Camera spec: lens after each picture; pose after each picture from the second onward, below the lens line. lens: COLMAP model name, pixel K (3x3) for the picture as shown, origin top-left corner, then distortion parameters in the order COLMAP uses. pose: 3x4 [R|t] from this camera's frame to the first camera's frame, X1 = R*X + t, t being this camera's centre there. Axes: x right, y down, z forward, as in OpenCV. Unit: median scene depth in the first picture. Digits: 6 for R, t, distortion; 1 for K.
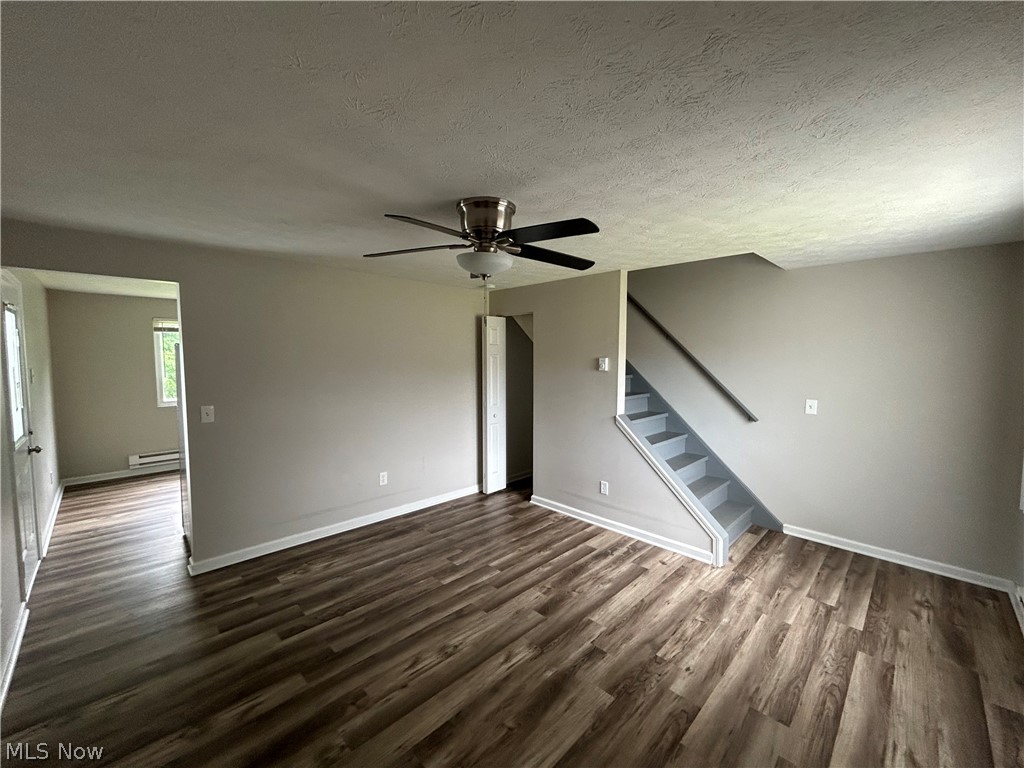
lens RADIAL K [[414.1, 0, 511.3], [0, 414.1, 383.9], [0, 0, 1]] dist [-0.001440, 0.002025]
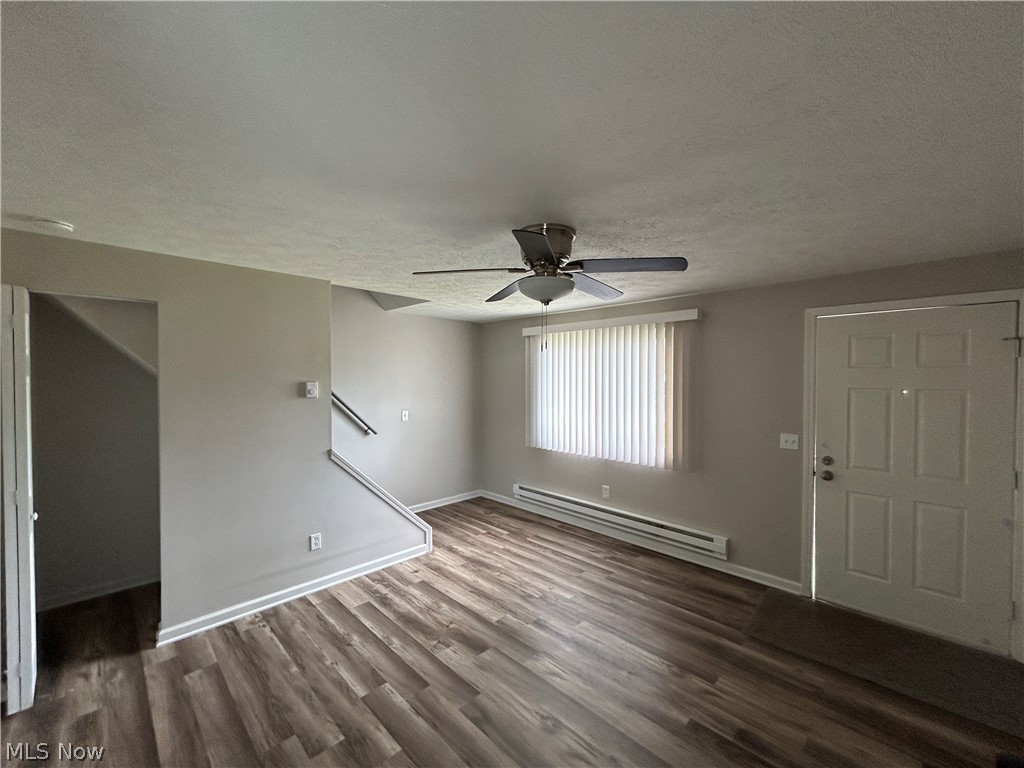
lens RADIAL K [[414.1, 0, 507.5], [0, 414.1, 386.8], [0, 0, 1]] dist [-0.001440, 0.002025]
pose [[0.003584, -0.025273, 0.999674, -0.680946], [0.064517, 0.997604, 0.024989, -0.056430], [-0.997910, 0.064407, 0.005205, 0.710715]]
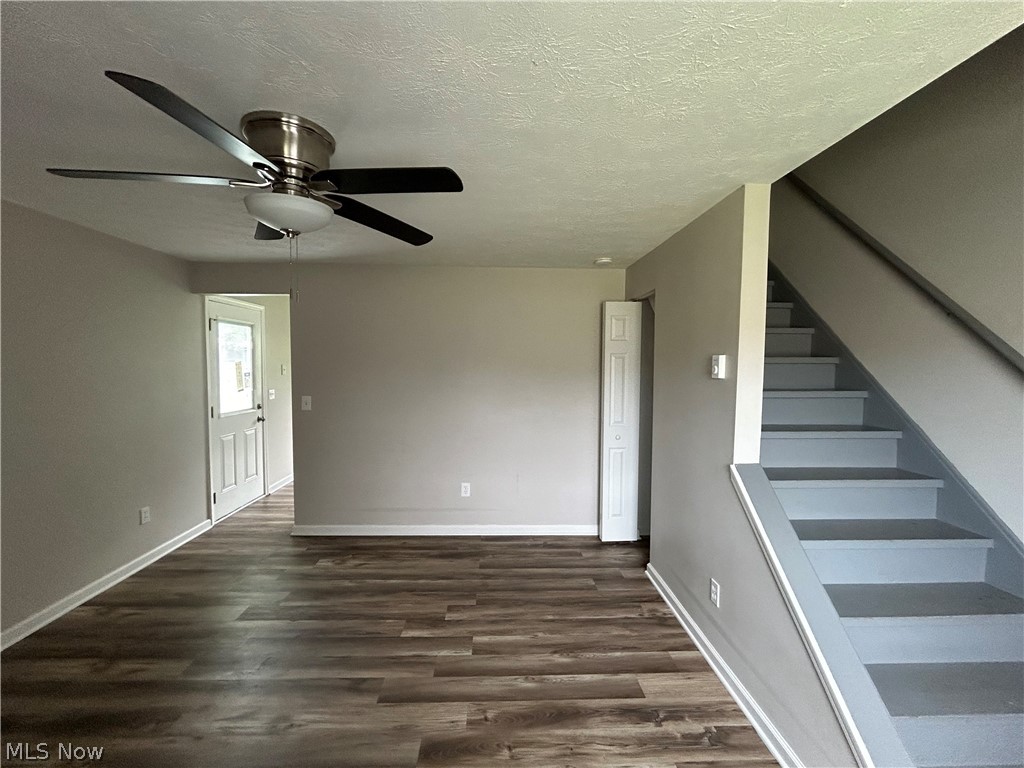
lens RADIAL K [[414.1, 0, 509.7], [0, 414.1, 385.3], [0, 0, 1]] dist [-0.001440, 0.002025]
pose [[0.733144, 0.041256, -0.678821, 0.455361], [-0.052694, 0.998604, 0.003780, -0.012349], [0.678029, 0.032998, 0.734294, 0.478249]]
